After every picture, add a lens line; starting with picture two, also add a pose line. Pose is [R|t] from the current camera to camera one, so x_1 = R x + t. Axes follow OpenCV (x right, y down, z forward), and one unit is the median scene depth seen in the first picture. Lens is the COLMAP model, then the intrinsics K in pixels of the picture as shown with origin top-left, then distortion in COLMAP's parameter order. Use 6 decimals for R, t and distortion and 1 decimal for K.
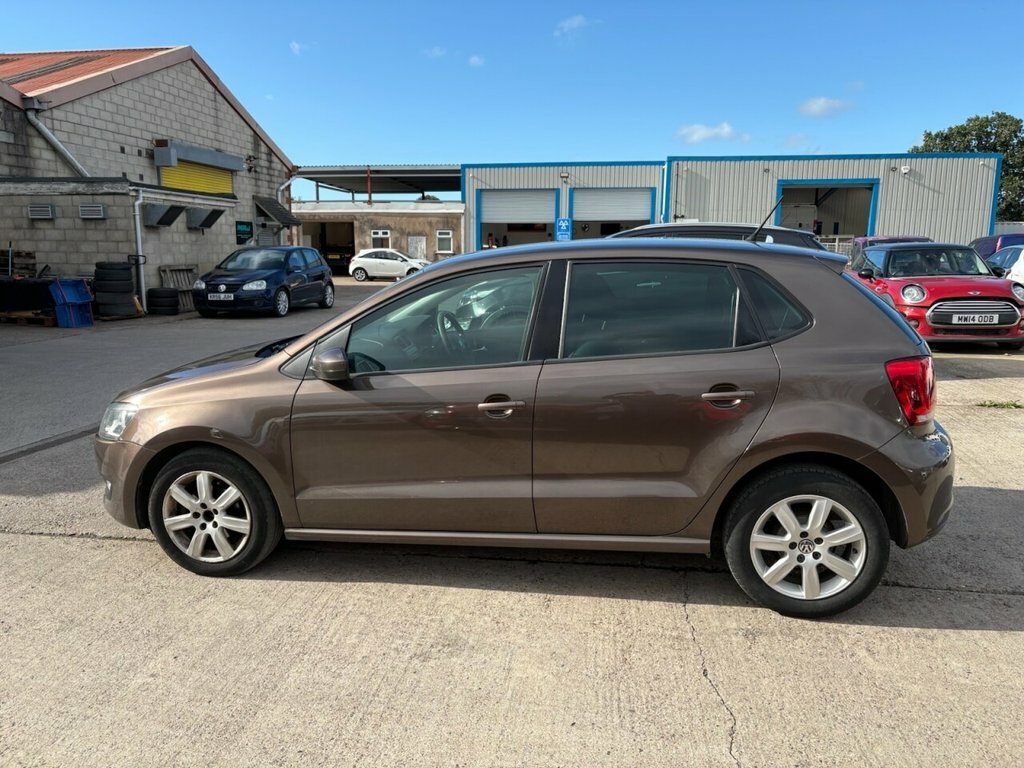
lens RADIAL K [[775.5, 0, 512.0], [0, 775.5, 384.0], [0, 0, 1]] dist [0.053440, -0.054441]
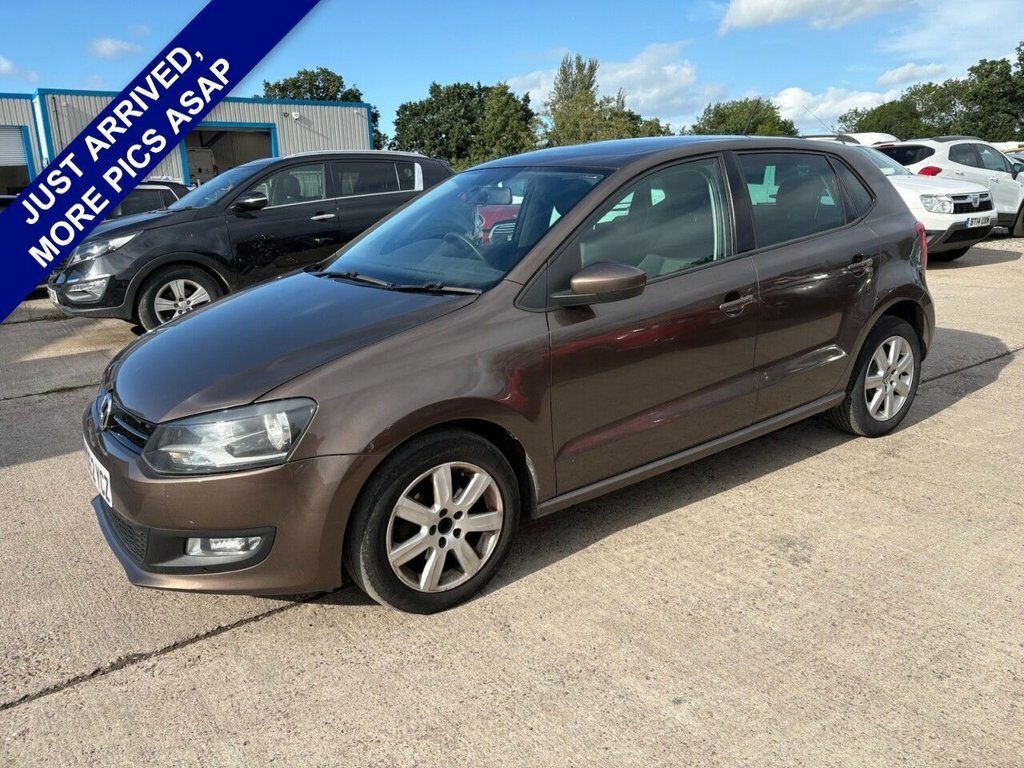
lens RADIAL K [[775.5, 0, 512.0], [0, 775.5, 384.0], [0, 0, 1]] dist [0.053440, -0.054441]
pose [[0.700932, -0.204215, 0.683367, -0.806960], [0.162926, 0.978644, 0.125341, -0.036517], [-0.694370, 0.023483, 0.719235, 0.446804]]
